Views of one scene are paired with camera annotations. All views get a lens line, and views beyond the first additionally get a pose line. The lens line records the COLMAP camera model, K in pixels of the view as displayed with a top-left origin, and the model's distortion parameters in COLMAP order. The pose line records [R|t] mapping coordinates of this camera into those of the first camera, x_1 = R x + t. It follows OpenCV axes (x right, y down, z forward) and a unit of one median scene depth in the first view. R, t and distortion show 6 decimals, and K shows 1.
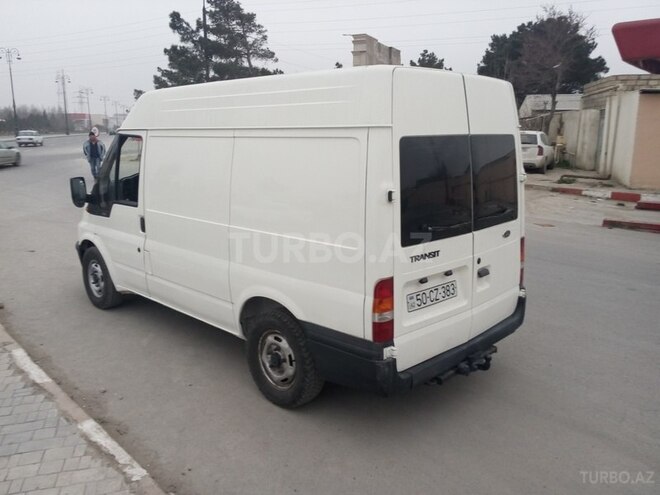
lens RADIAL K [[540.5, 0, 321.4], [0, 540.5, 233.1], [0, 0, 1]] dist [0.069676, -0.090177]
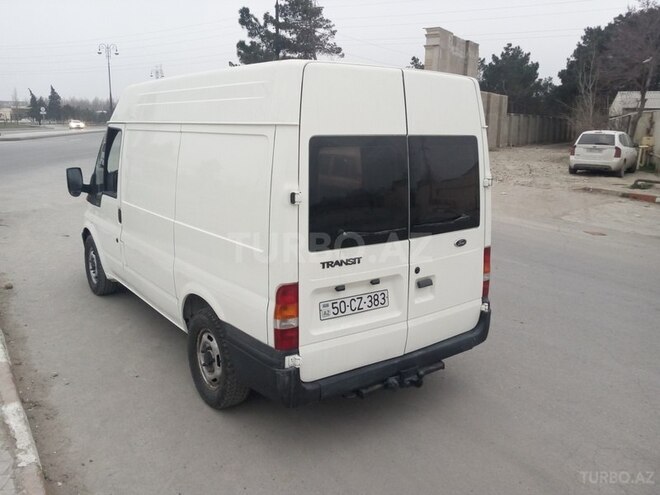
lens RADIAL K [[540.5, 0, 321.4], [0, 540.5, 233.1], [0, 0, 1]] dist [0.069676, -0.090177]
pose [[0.988151, 0.046659, -0.146221, 0.223069], [-0.045365, 0.998896, 0.012177, -0.014244], [0.146628, -0.005399, 0.989177, 0.046356]]
